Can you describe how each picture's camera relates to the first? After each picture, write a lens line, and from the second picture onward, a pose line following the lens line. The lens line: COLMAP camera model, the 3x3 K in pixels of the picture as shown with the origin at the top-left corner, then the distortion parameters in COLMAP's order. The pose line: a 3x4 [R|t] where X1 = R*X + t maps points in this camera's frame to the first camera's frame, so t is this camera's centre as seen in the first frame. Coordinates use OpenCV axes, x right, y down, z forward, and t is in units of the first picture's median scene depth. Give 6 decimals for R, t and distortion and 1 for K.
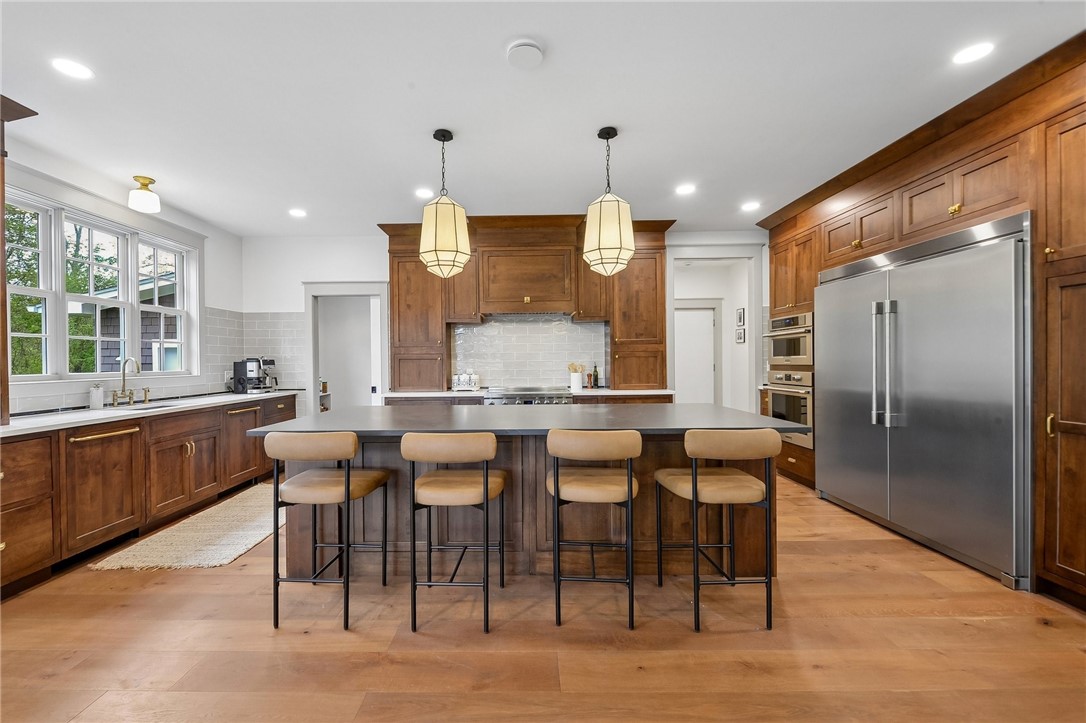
lens RADIAL K [[464.3, 0, 542.1], [0, 464.3, 361.3], [0, 0, 1]] dist [-0.003720, -0.000705]
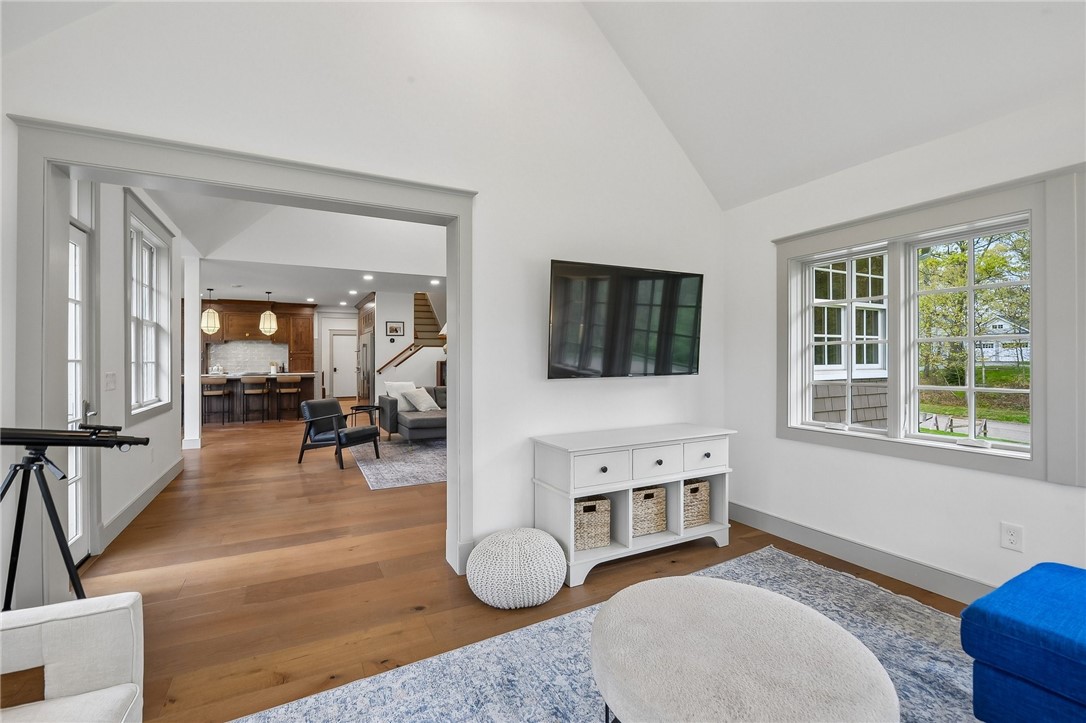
lens RADIAL K [[464.3, 0, 532.9], [0, 464.3, 355.9], [0, 0, 1]] dist [-0.003720, -0.000705]
pose [[0.901737, 0.011813, 0.432124, 0.257331], [-0.004450, 0.999827, -0.018046, 0.011287], [-0.432262, 0.014350, 0.901634, -1.740567]]
